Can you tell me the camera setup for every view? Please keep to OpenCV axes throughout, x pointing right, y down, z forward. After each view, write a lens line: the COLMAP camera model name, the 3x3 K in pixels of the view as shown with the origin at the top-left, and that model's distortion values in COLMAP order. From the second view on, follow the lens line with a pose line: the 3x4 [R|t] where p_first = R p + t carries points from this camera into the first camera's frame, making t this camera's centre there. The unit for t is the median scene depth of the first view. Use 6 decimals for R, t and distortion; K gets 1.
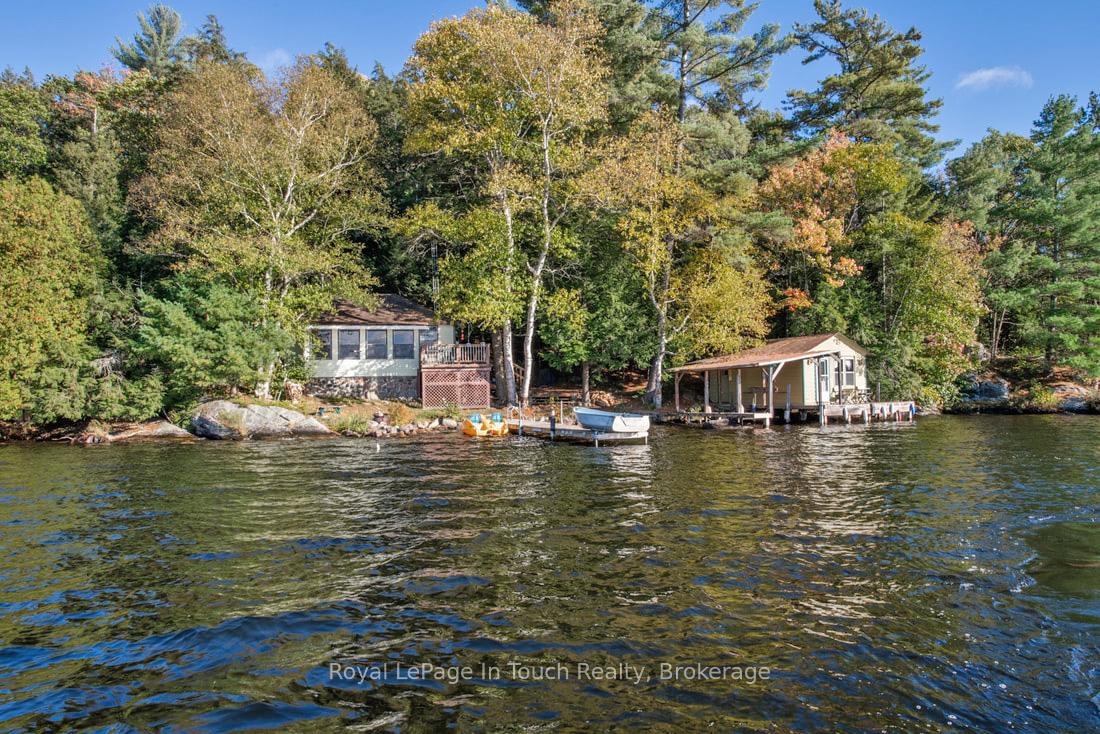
lens RADIAL K [[748.6, 0, 550.0], [0, 748.6, 367.0], [0, 0, 1]] dist [-0.009834, -0.001731]
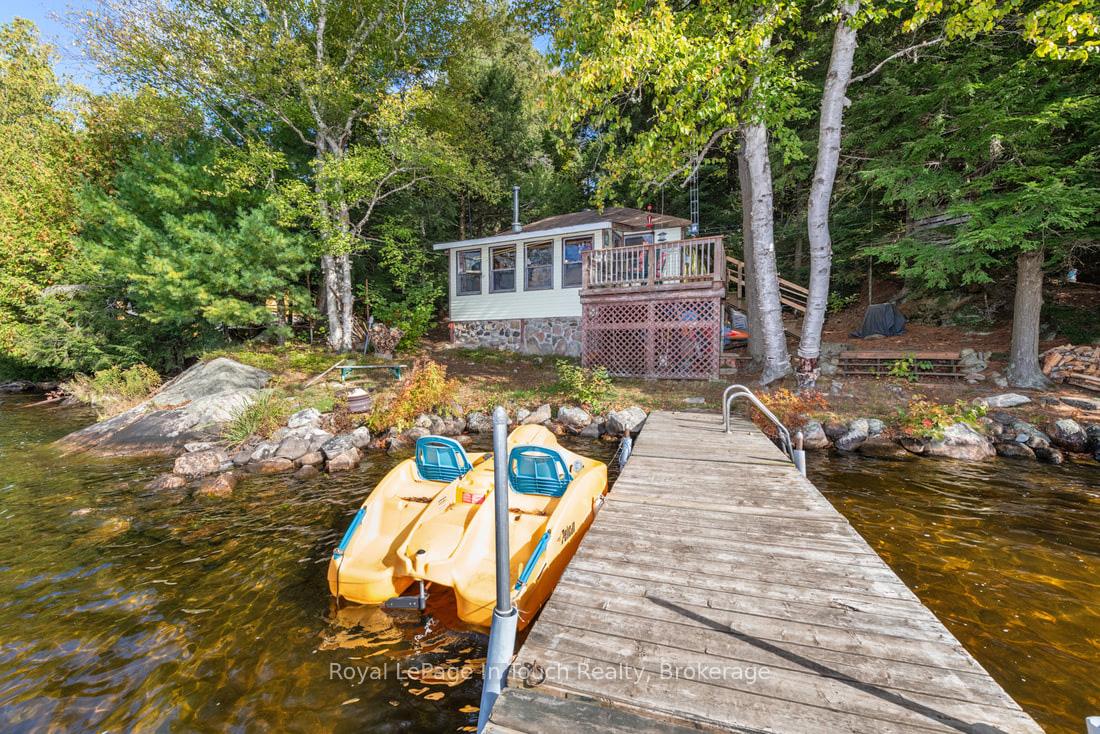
lens RADIAL K [[440.8, 0, 550.0], [0, 440.8, 367.0], [0, 0, 1]] dist [-0.002220, -0.000226]
pose [[0.784449, 0.041913, -0.618775, 0.004636], [0.002989, 0.997447, 0.071352, 0.028088], [0.620186, -0.057822, 0.782321, 0.745520]]
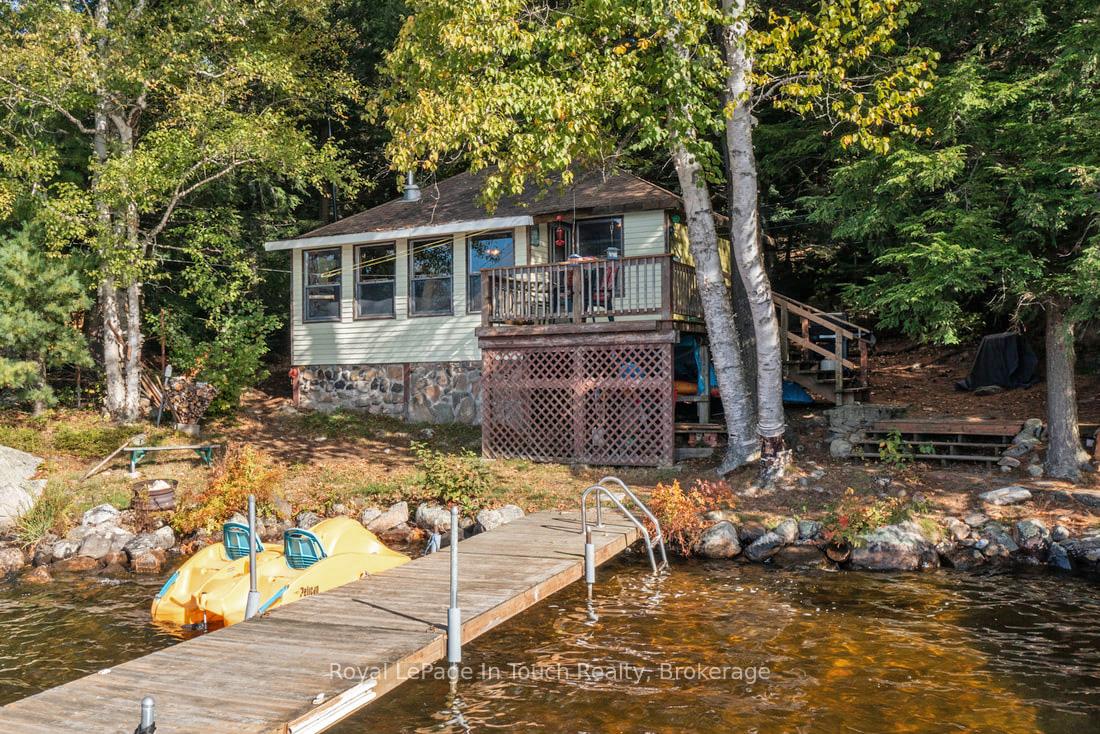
lens RADIAL K [[1075.5, 0, 448.0], [0, 1075.5, 368.5], [0, 0, 1]] dist [-0.062917, 0.007177]
pose [[0.708676, 0.003787, -0.705524, 0.164598], [0.017350, 0.999590, 0.022794, 0.003685], [0.705321, -0.028394, 0.708319, 0.645253]]
